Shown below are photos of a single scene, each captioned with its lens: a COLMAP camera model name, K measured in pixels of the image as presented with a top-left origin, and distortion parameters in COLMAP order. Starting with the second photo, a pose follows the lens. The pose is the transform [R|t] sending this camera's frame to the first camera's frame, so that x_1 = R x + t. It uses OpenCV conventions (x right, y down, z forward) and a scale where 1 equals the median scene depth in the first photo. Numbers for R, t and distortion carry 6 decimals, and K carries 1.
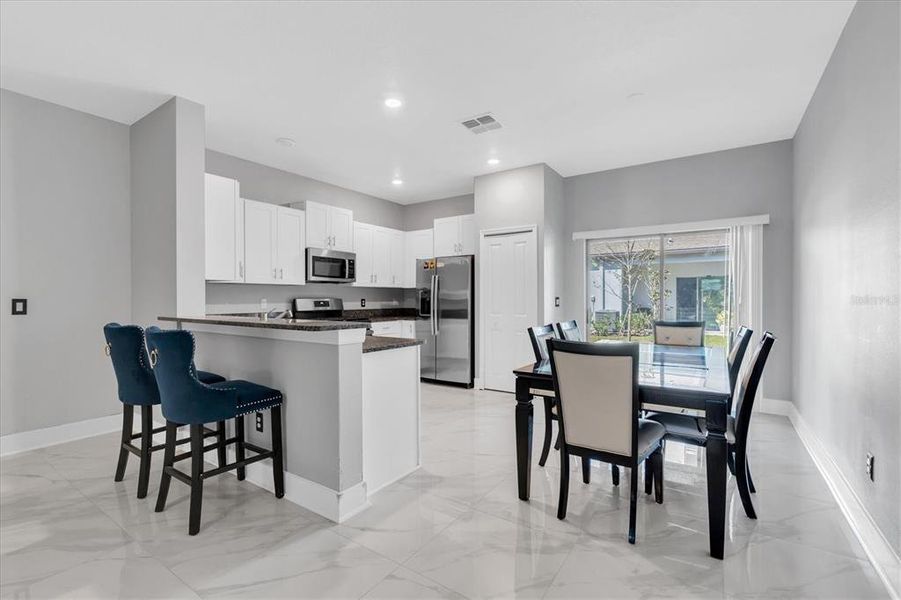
lens RADIAL K [[398.7, 0, 448.5], [0, 398.7, 300.8], [0, 0, 1]] dist [-0.001073, 0.000010]
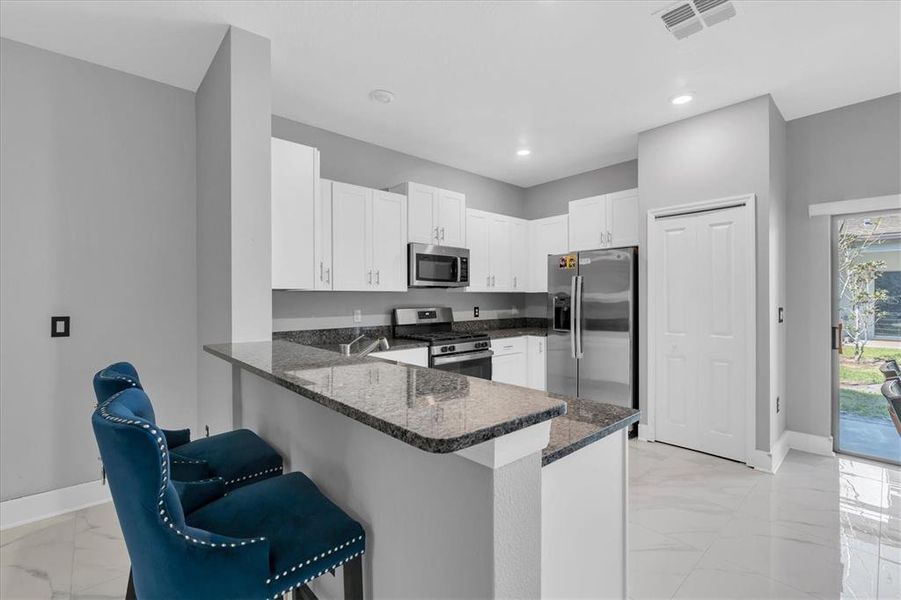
lens RADIAL K [[400.8, 0, 452.2], [0, 400.8, 296.5], [0, 0, 1]] dist [0.004095, 0.000165]
pose [[0.973404, -0.003505, -0.229067, -0.090938], [0.001777, 0.999968, -0.007747, -0.022211], [0.229086, 0.007134, 0.973380, 0.247887]]
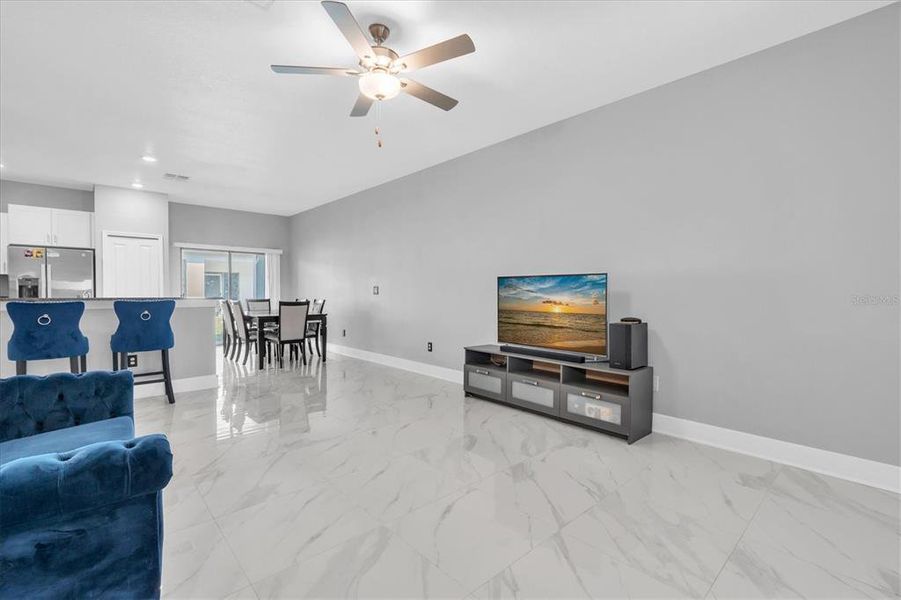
lens RADIAL K [[400.8, 0, 452.2], [0, 400.8, 296.5], [0, 0, 1]] dist [0.004095, 0.000165]
pose [[0.231299, -0.008359, 0.972847, -0.860825], [0.000641, 0.999964, 0.008440, 0.014570], [-0.972883, -0.001329, 0.231296, -0.315420]]
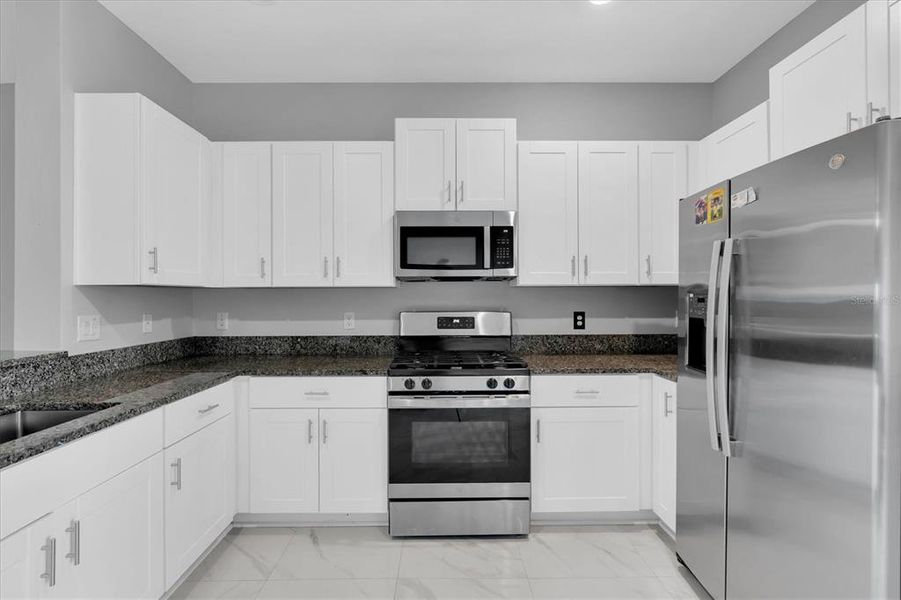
lens RADIAL K [[406.9, 0, 447.8], [0, 406.9, 296.5], [0, 0, 1]] dist [-0.002370, 0.000123]
pose [[0.576213, -0.003357, -0.817292, 0.093255], [-0.000211, 0.999991, -0.004256, -0.023108], [0.817299, 0.002625, 0.576207, 0.699767]]
